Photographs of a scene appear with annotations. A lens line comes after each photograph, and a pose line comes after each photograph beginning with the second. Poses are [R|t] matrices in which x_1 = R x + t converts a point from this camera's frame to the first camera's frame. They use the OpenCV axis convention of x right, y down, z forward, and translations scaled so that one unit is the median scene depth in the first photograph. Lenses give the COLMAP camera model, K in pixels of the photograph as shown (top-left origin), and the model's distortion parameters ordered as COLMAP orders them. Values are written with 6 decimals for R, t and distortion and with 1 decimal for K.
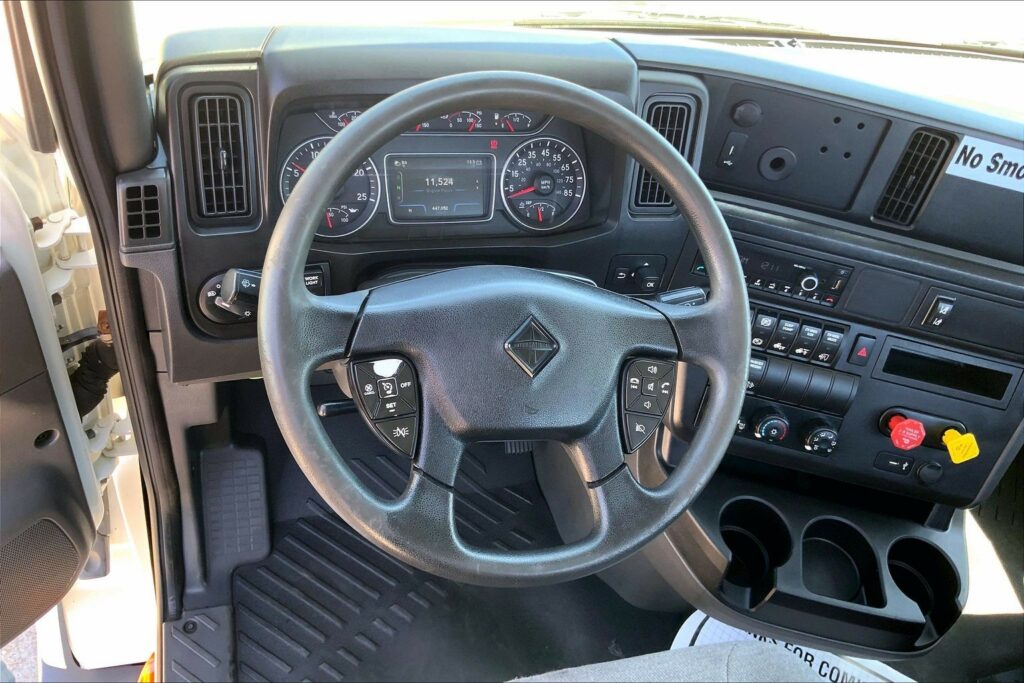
lens RADIAL K [[854.9, 0, 504.3], [0, 854.9, 346.9], [0, 0, 1]] dist [0.079723, -0.164092]
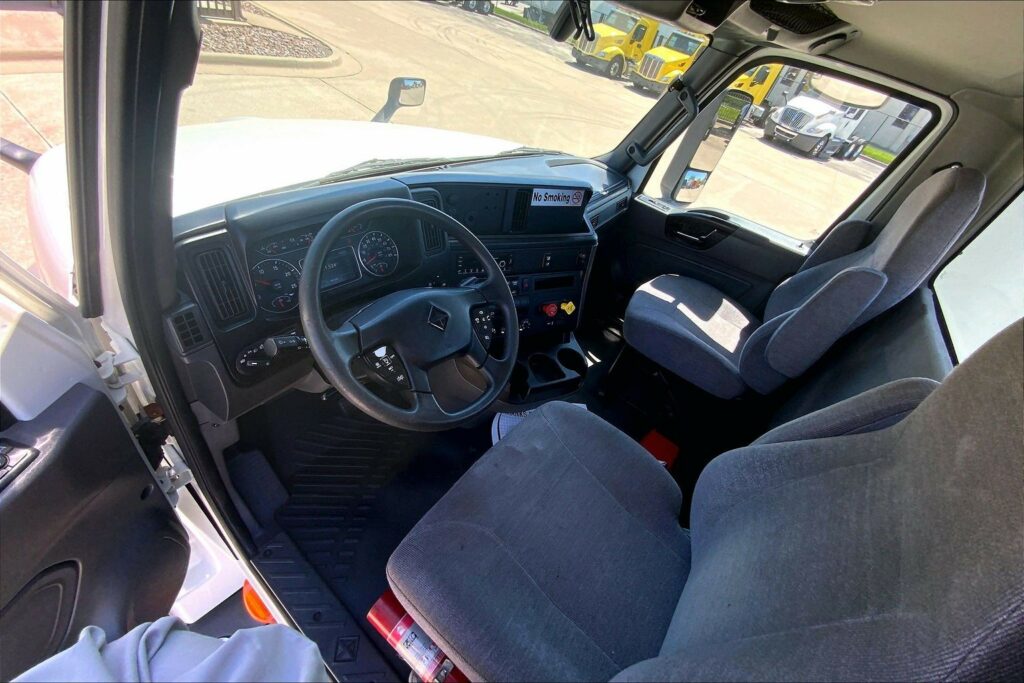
lens RADIAL K [[415.7, 0, 514.3], [0, 415.7, 344.8], [0, 0, 1]] dist [0.002553, -0.000341]
pose [[0.807358, -0.376116, 0.454655, -0.228413], [0.353450, 0.925252, 0.137778, -0.011570], [-0.472490, 0.049461, 0.879947, -0.015738]]
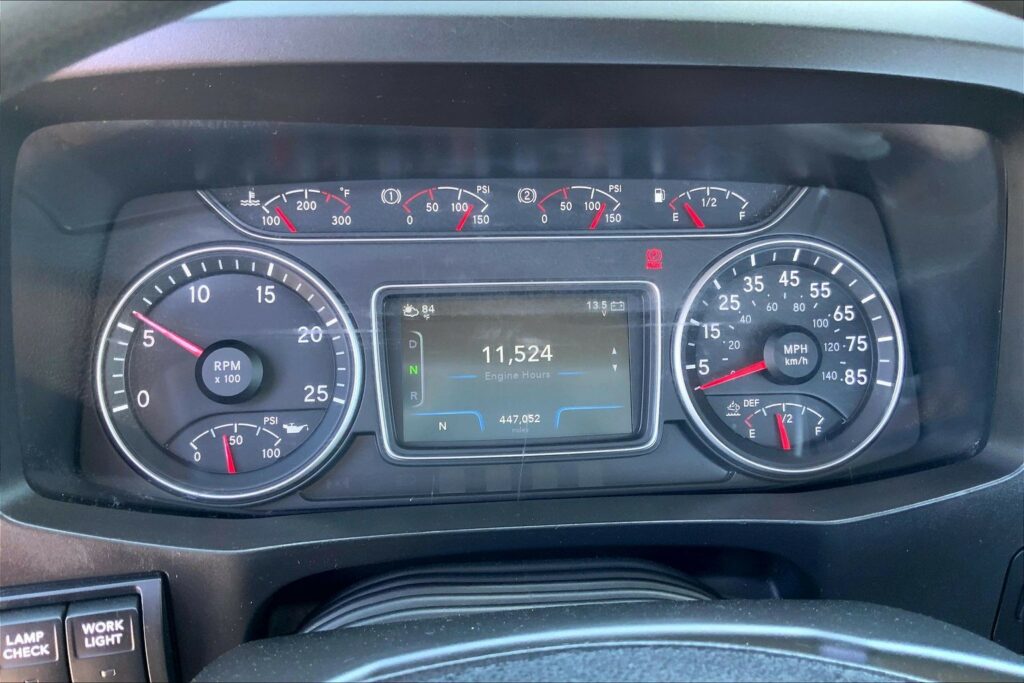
lens RADIAL K [[854.9, 0, 496.3], [0, 854.9, 344.5], [0, 0, 1]] dist [0.079723, -0.164092]
pose [[0.974493, -0.037645, -0.221237, 0.003093], [-0.023430, 0.963376, -0.267128, -0.088537], [0.223191, 0.265498, 0.937921, 0.611073]]
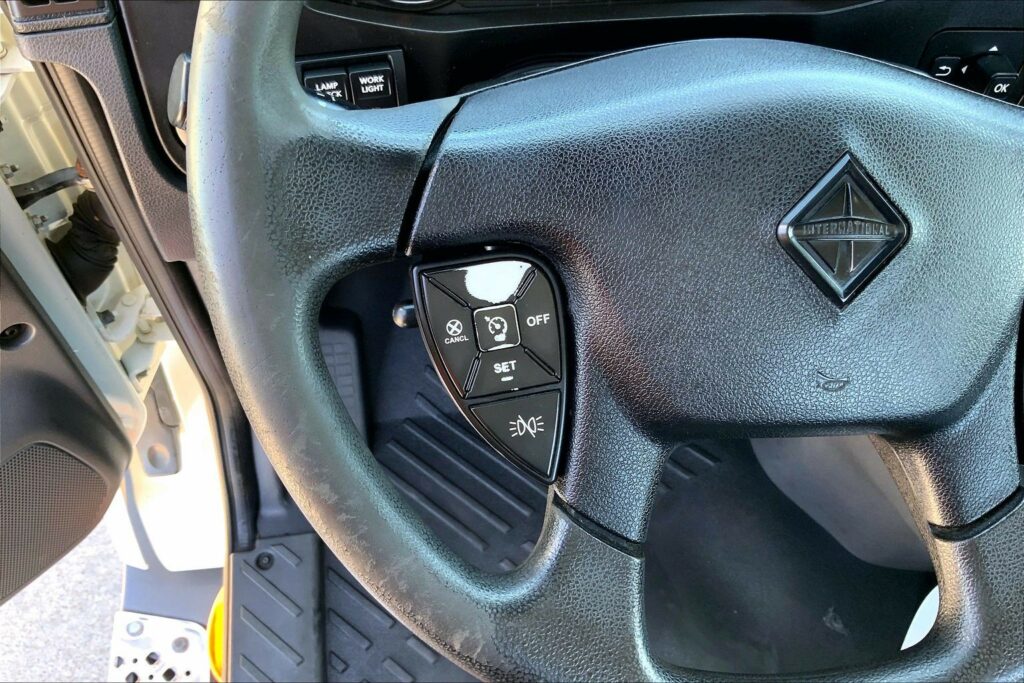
lens RADIAL K [[854.9, 0, 509.6], [0, 854.9, 341.9], [0, 0, 1]] dist [0.079723, -0.164092]
pose [[0.987211, 0.032536, -0.156065, -0.043328], [-0.001808, 0.981174, 0.193118, -0.020439], [0.159411, -0.190366, 0.968684, 0.405457]]
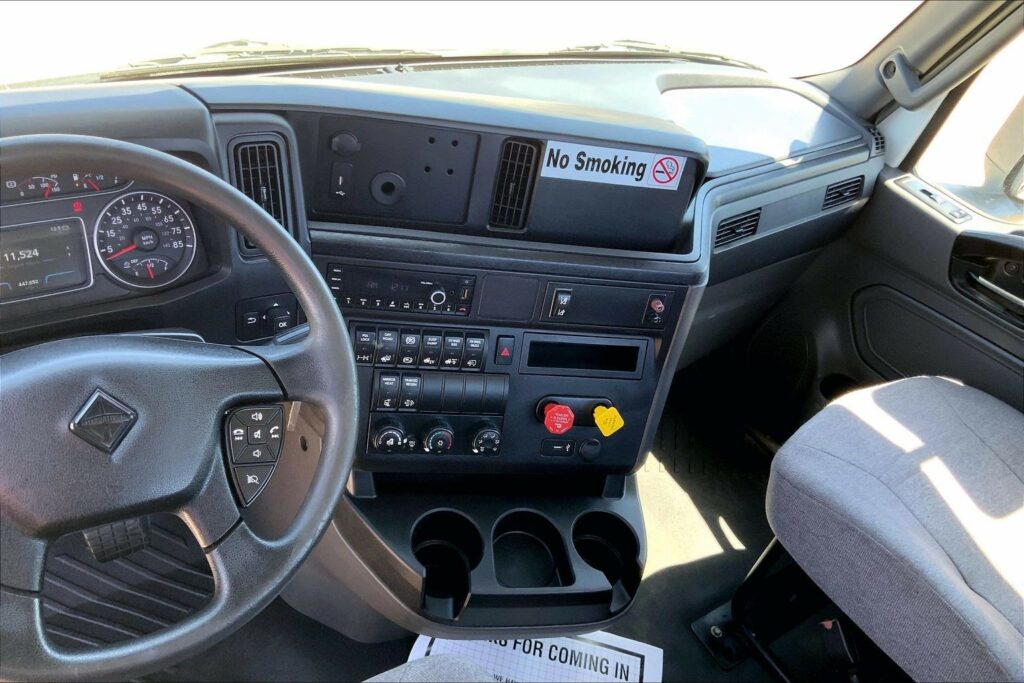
lens RADIAL K [[854.9, 0, 512.4], [0, 854.9, 343.7], [0, 0, 1]] dist [0.079723, -0.164092]
pose [[0.948267, -0.179285, 0.262006, 0.160465], [0.187118, 0.982324, -0.005048, 0.003277], [-0.256470, 0.053813, 0.965053, -0.017305]]
